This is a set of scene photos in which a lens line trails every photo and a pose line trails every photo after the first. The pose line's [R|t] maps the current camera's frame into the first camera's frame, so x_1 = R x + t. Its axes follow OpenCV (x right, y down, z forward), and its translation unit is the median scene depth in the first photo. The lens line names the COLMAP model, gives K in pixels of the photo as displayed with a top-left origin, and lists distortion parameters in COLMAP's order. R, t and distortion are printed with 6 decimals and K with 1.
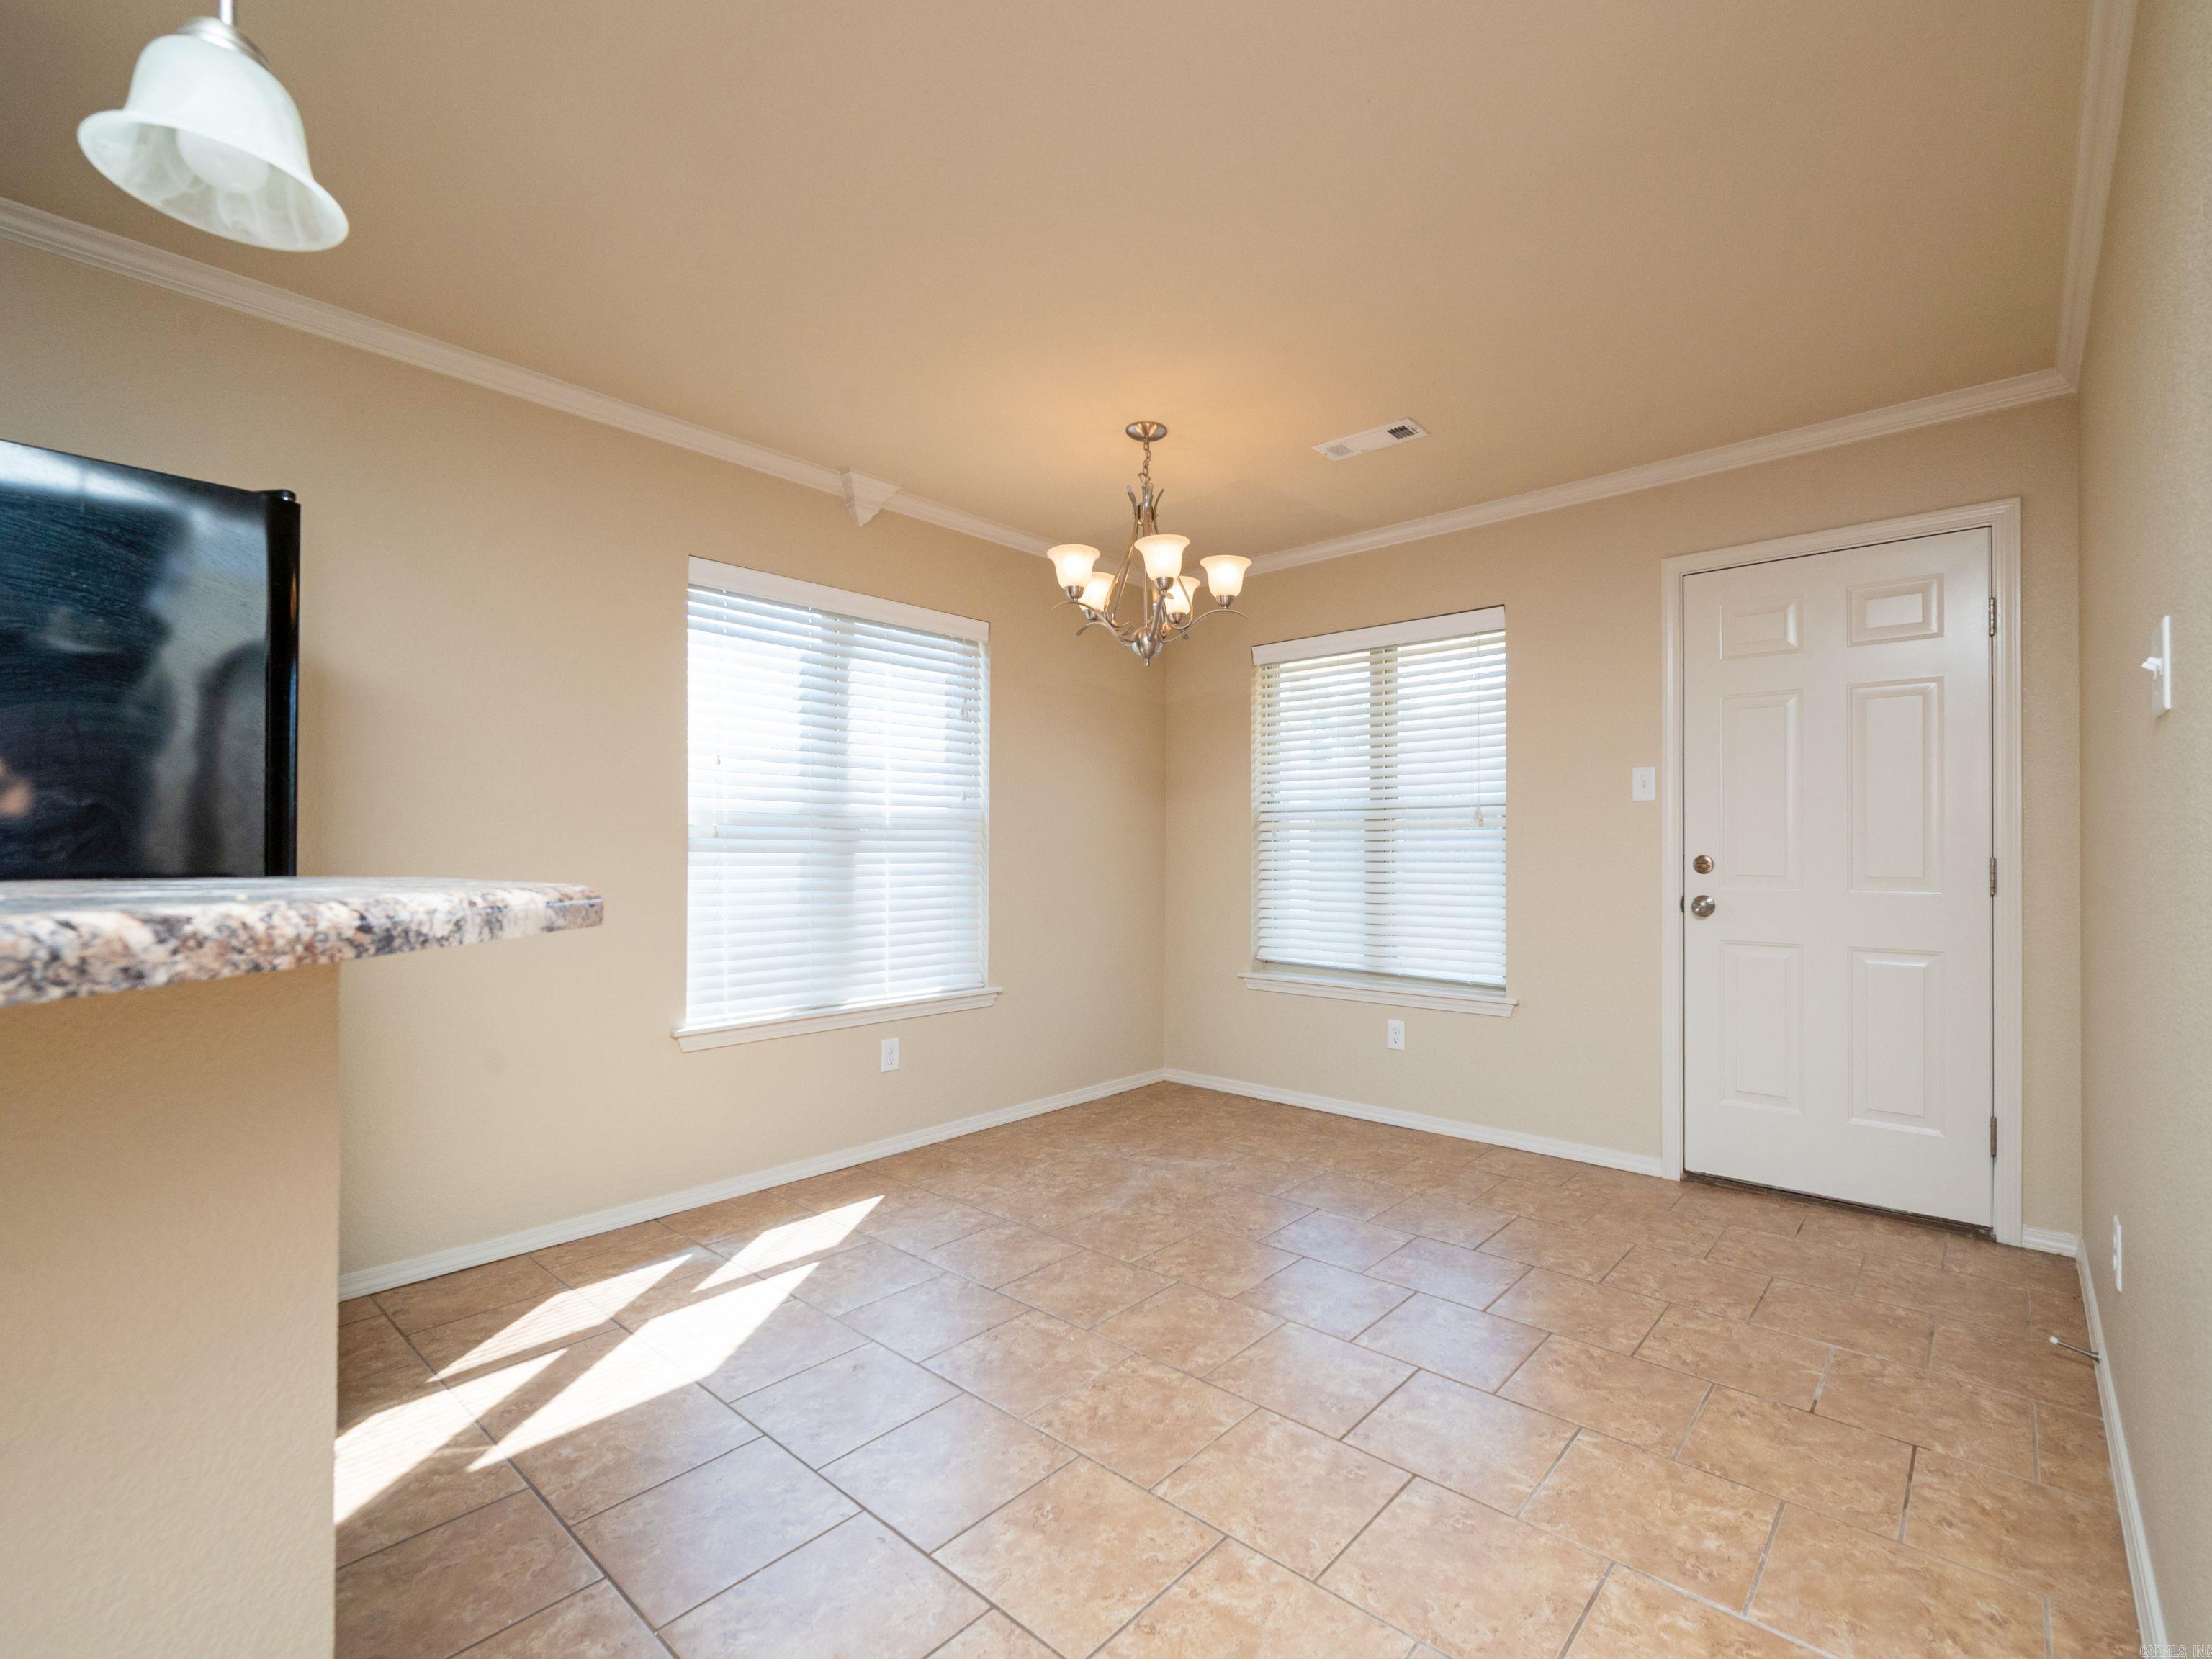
lens RADIAL K [[991.1, 0, 1109.1], [0, 991.1, 836.2], [0, 0, 1]] dist [0.001069, -0.000462]
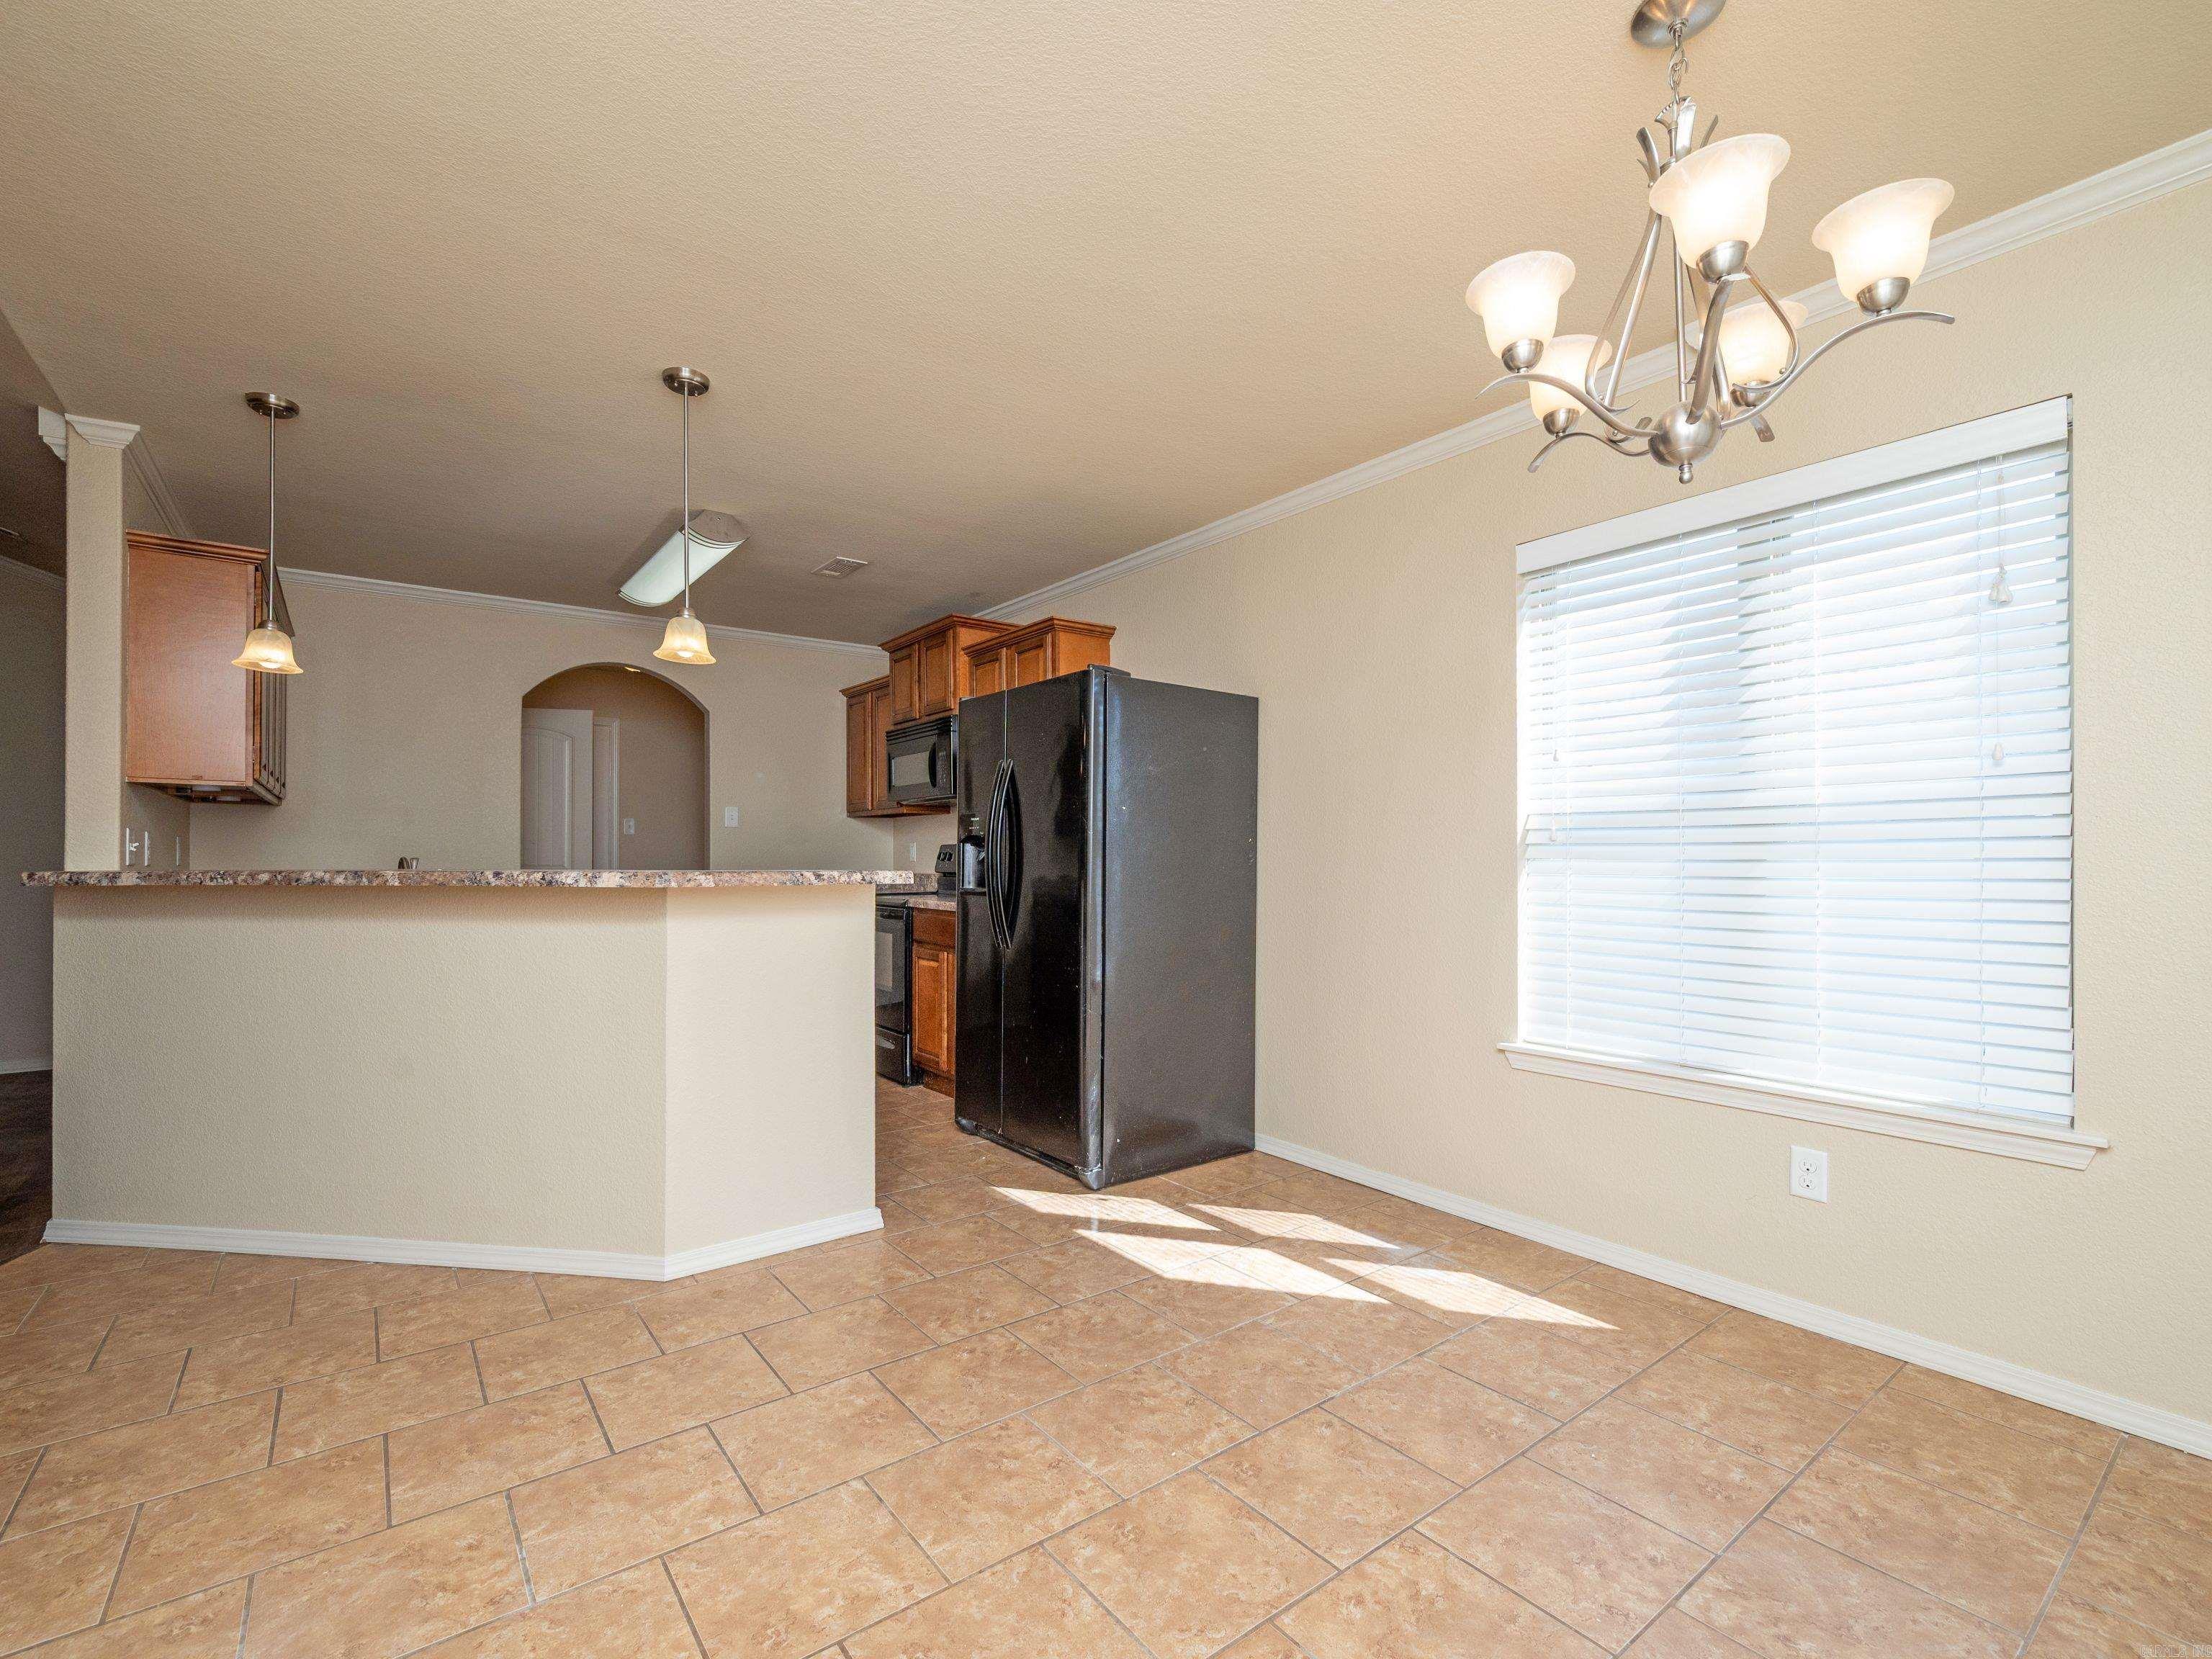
lens RADIAL K [[991.1, 0, 1180.9], [0, 991.1, 860.3], [0, 0, 1]] dist [0.001069, -0.000462]
pose [[-0.140305, 0.002468, -0.990105, 0.668367], [0.015859, 0.999874, 0.000245, 0.014566], [0.989981, -0.015668, -0.140327, 0.976513]]
